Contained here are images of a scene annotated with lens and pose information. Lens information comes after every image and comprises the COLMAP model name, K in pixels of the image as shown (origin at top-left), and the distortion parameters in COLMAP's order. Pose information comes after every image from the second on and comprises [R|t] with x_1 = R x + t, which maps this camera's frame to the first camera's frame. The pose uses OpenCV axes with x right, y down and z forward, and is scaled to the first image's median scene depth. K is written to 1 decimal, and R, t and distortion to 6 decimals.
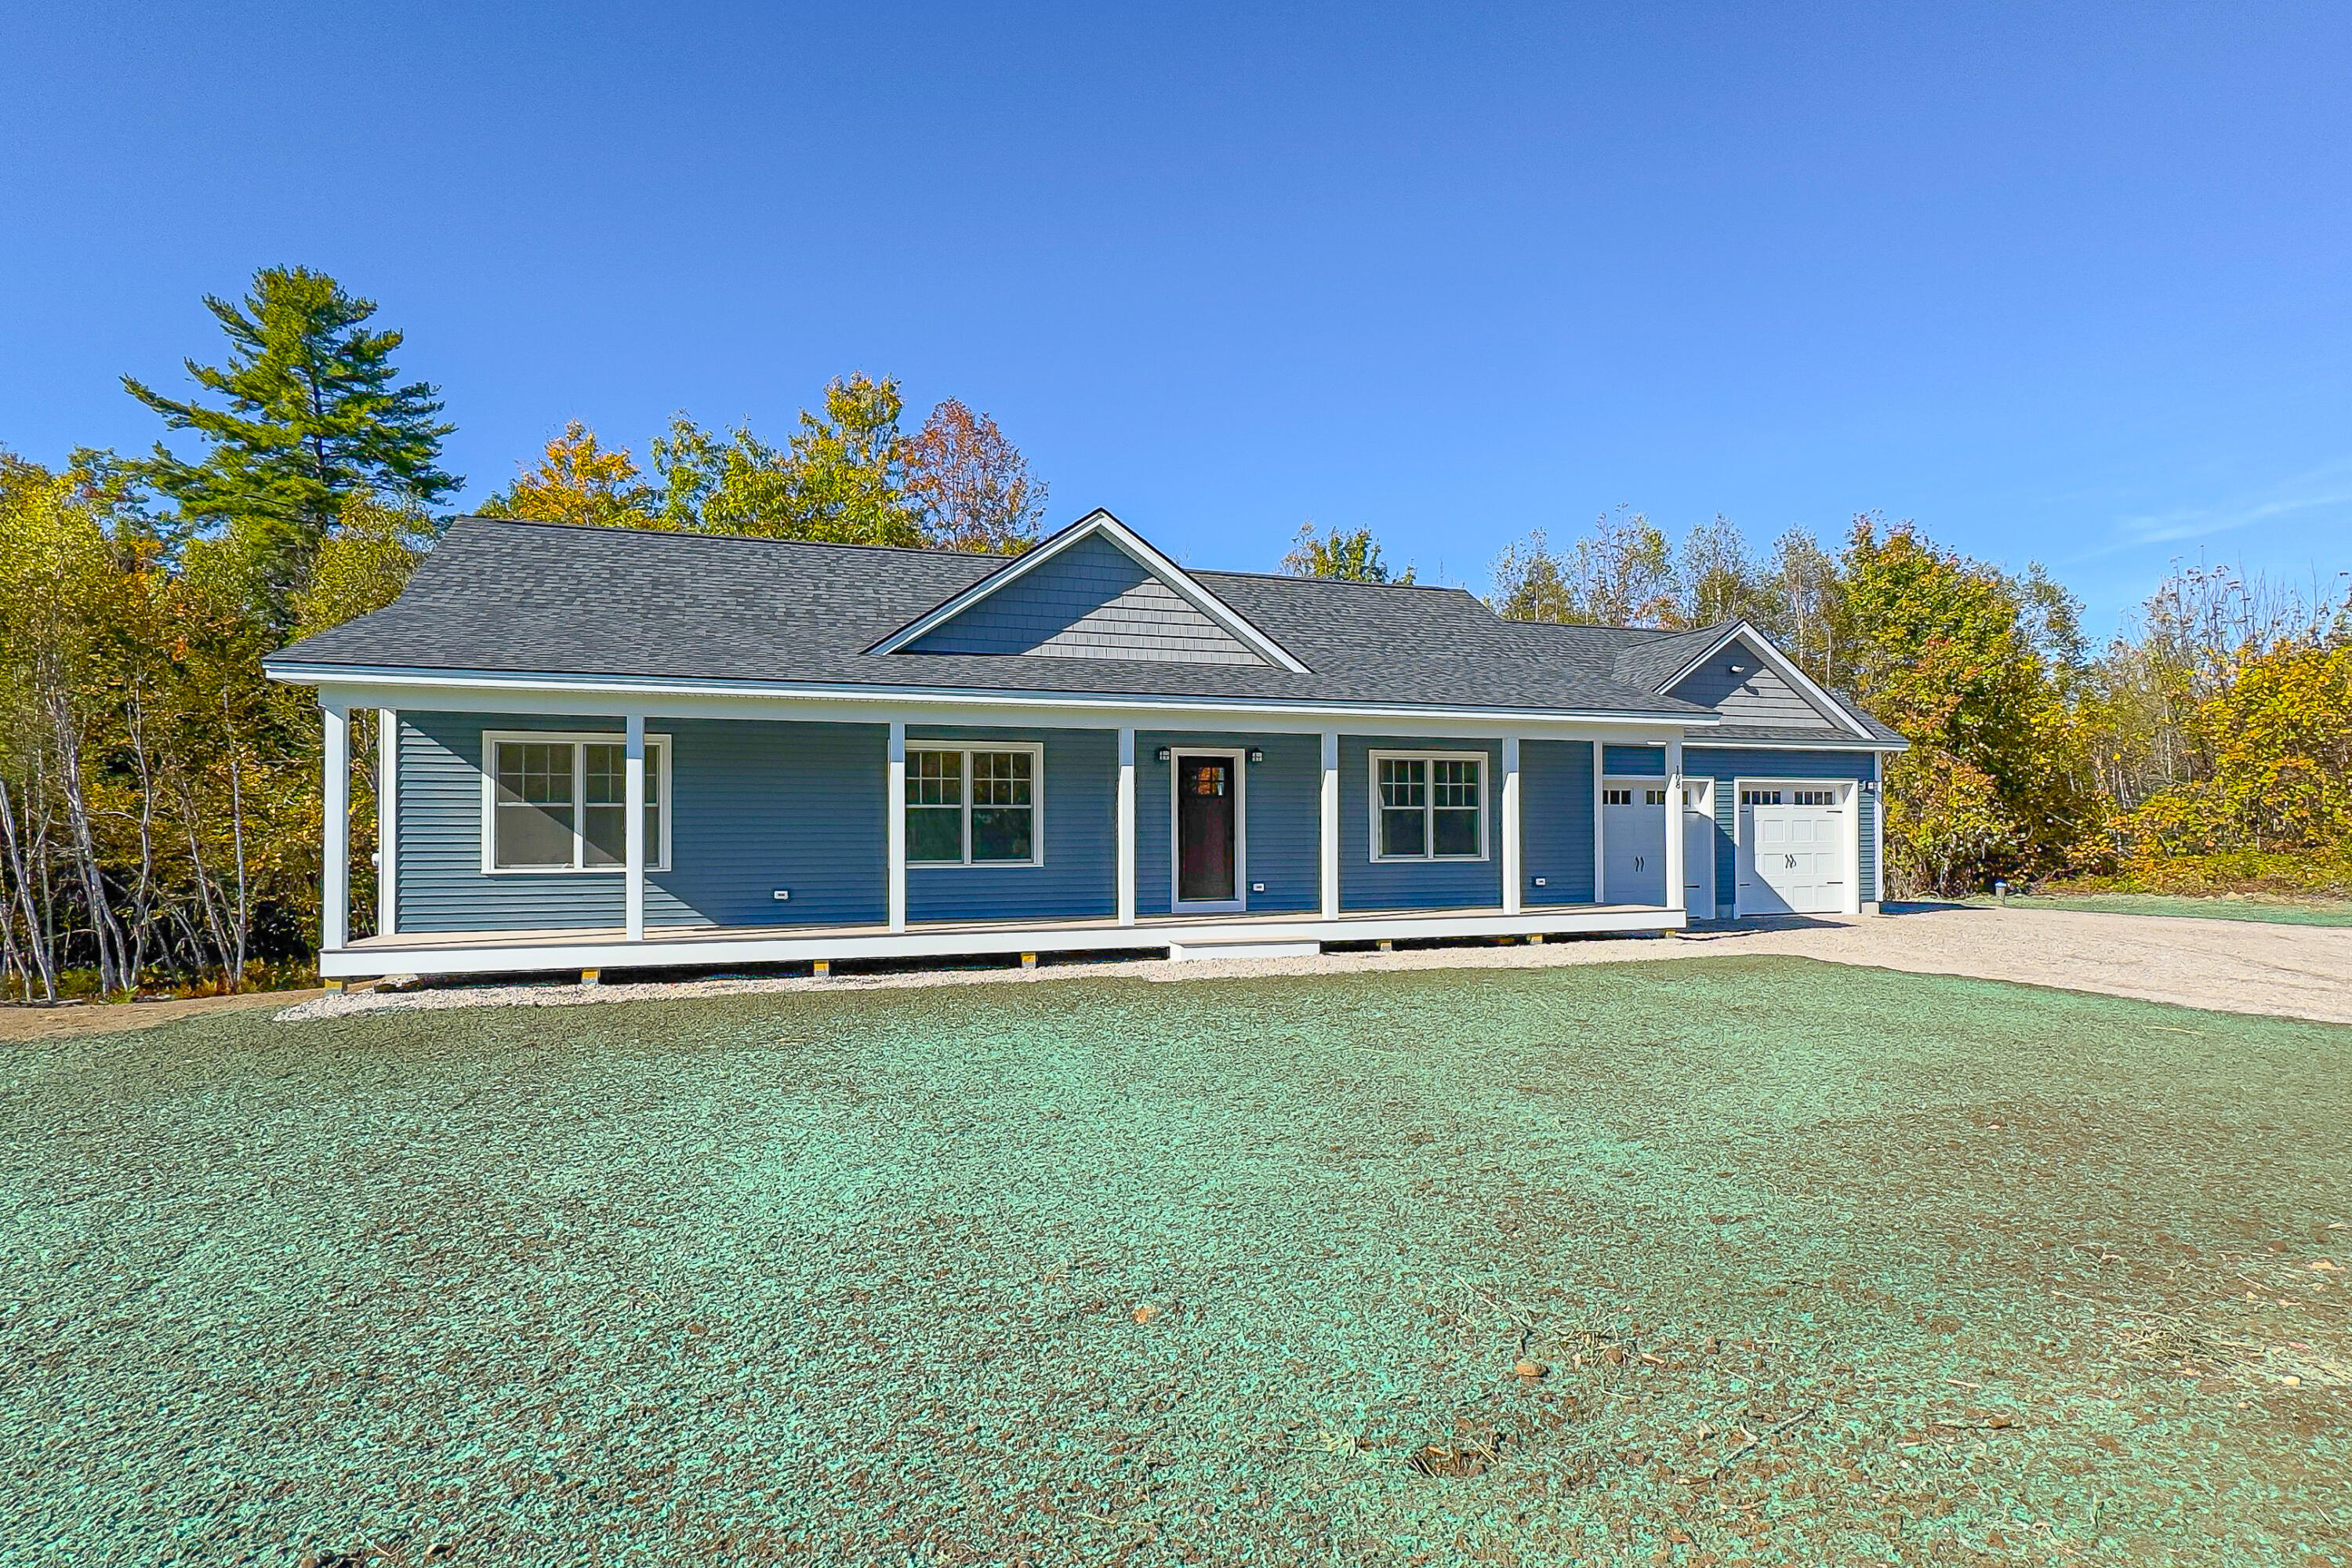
lens RADIAL K [[988.6, 0, 1176.4], [0, 988.6, 814.1], [0, 0, 1]] dist [-0.030122, -0.000013]
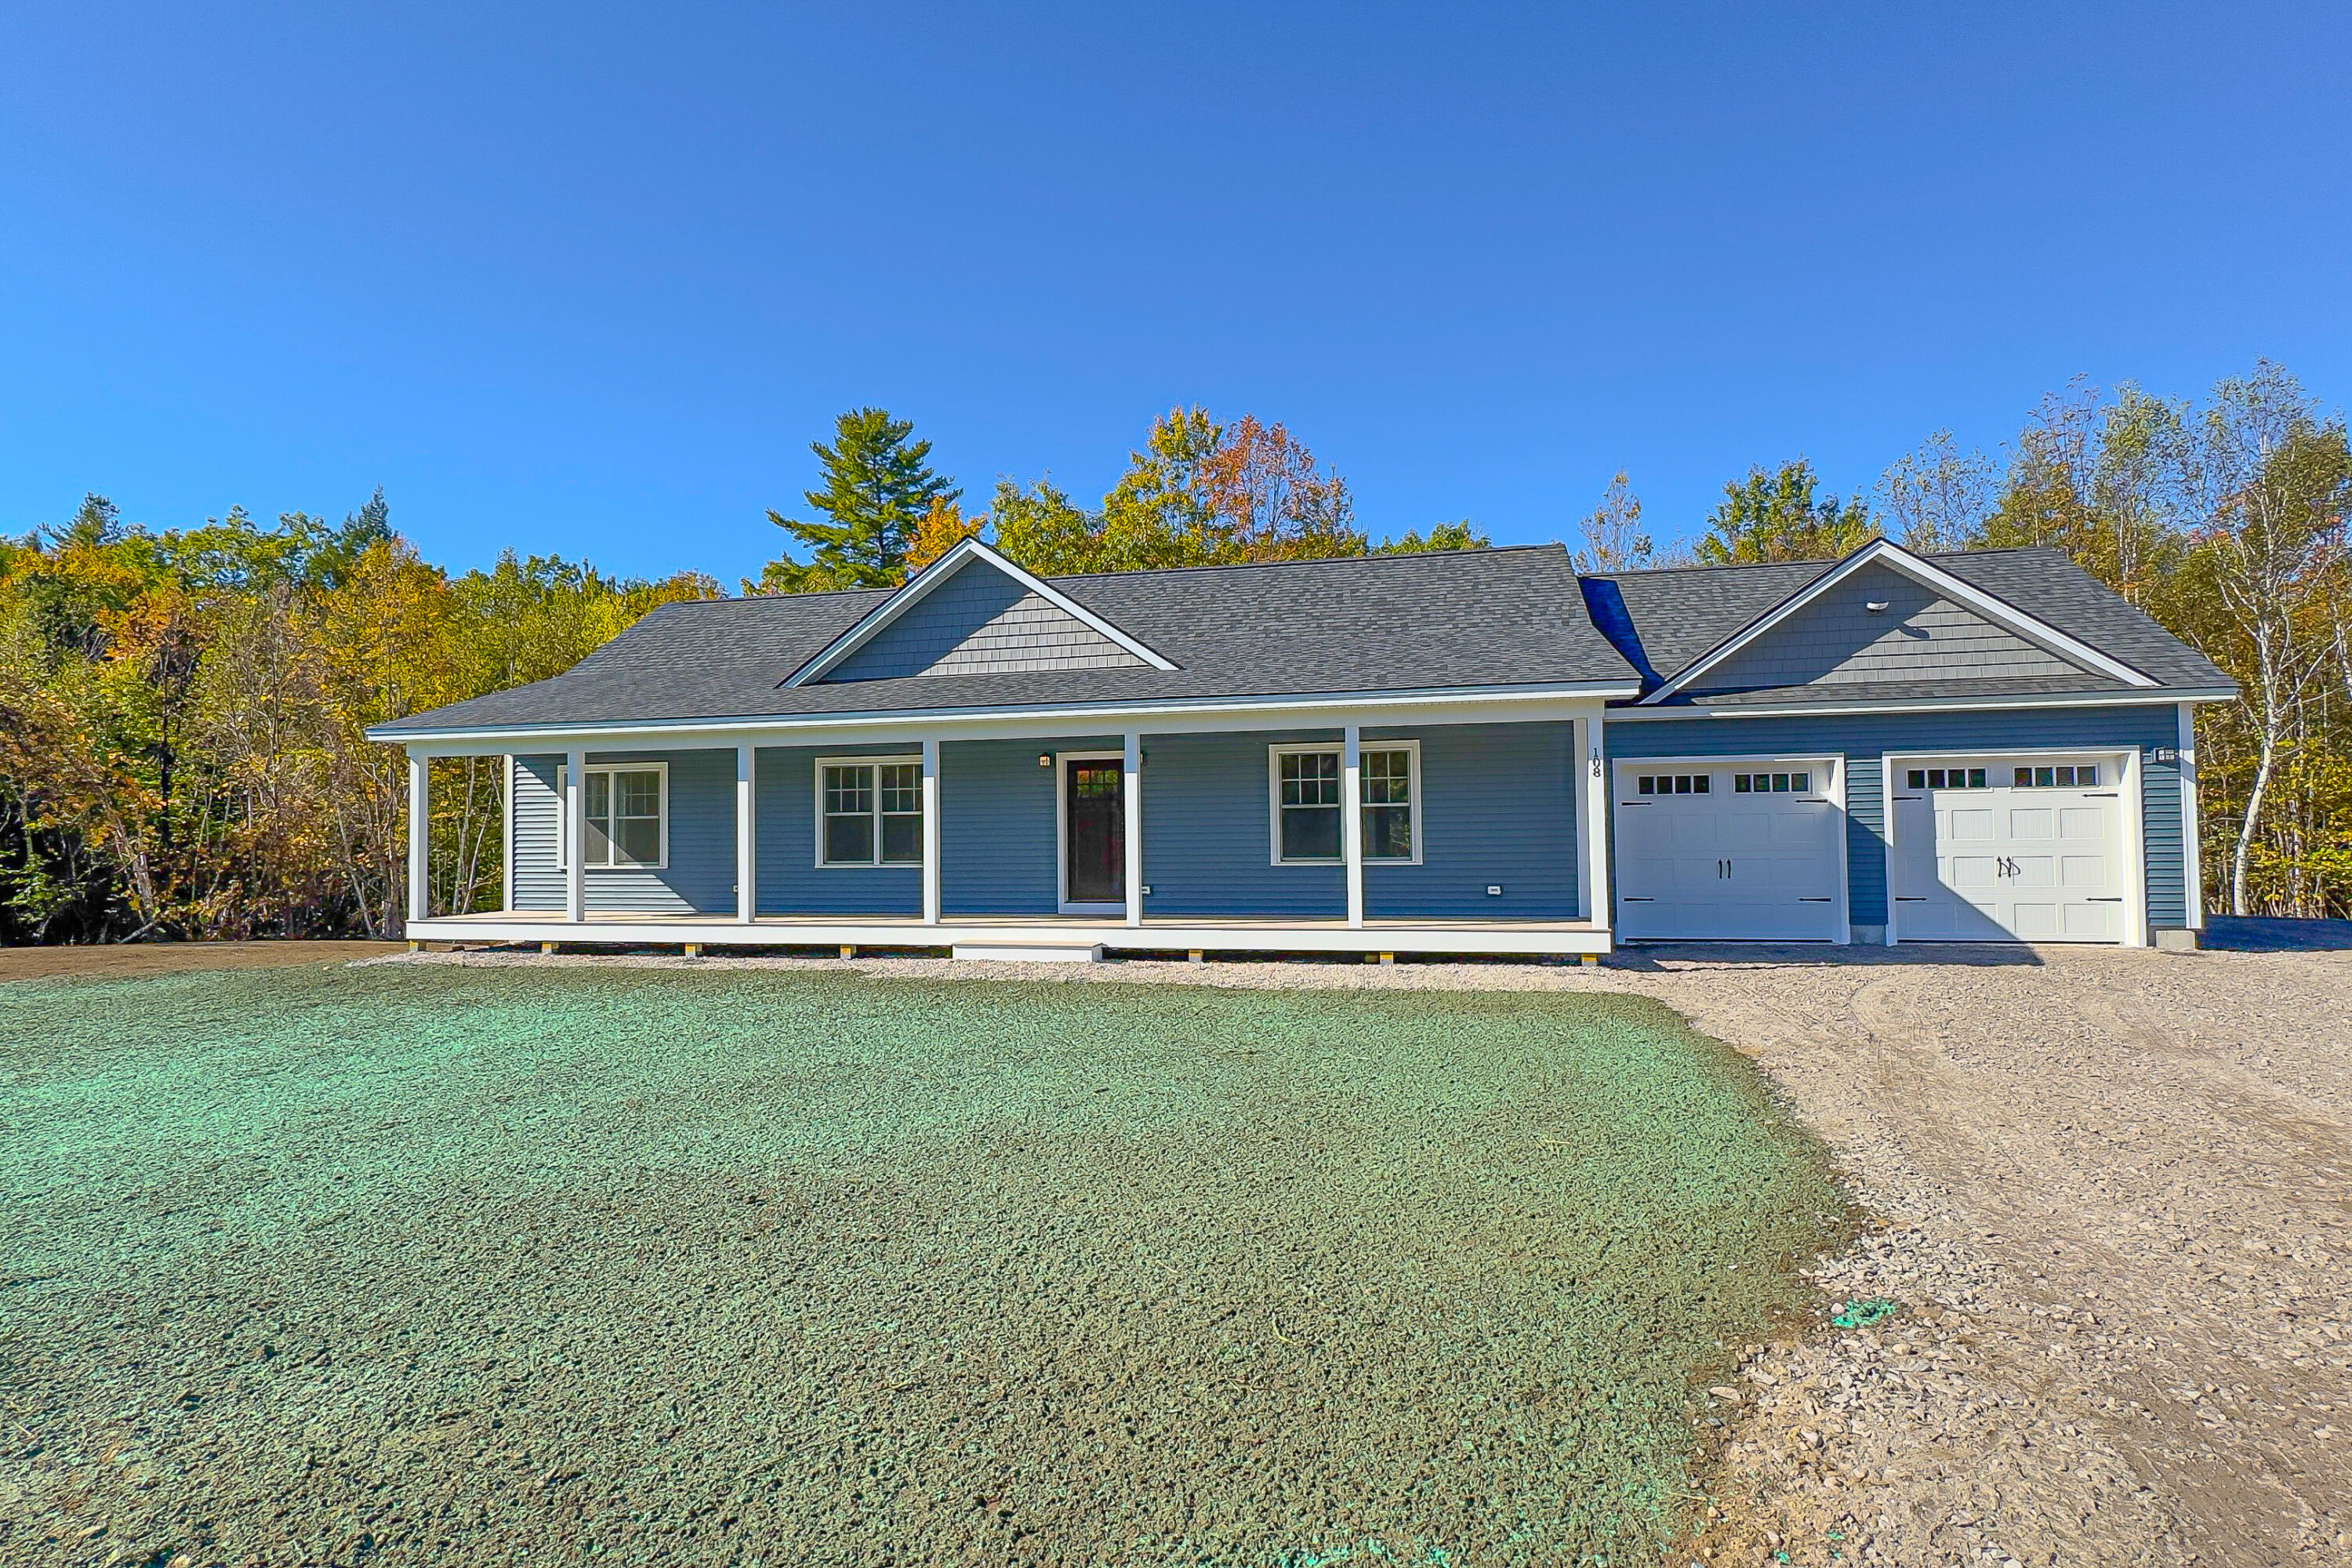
lens RADIAL K [[968.4, 0, 1176.0], [0, 968.4, 784.0], [0, 0, 1]] dist [-0.022432, 0.000086]
pose [[0.889996, -0.030522, -0.454946, 0.539218], [0.017274, 0.999298, -0.033250, 0.000775], [0.455641, 0.021734, 0.889898, 0.153047]]
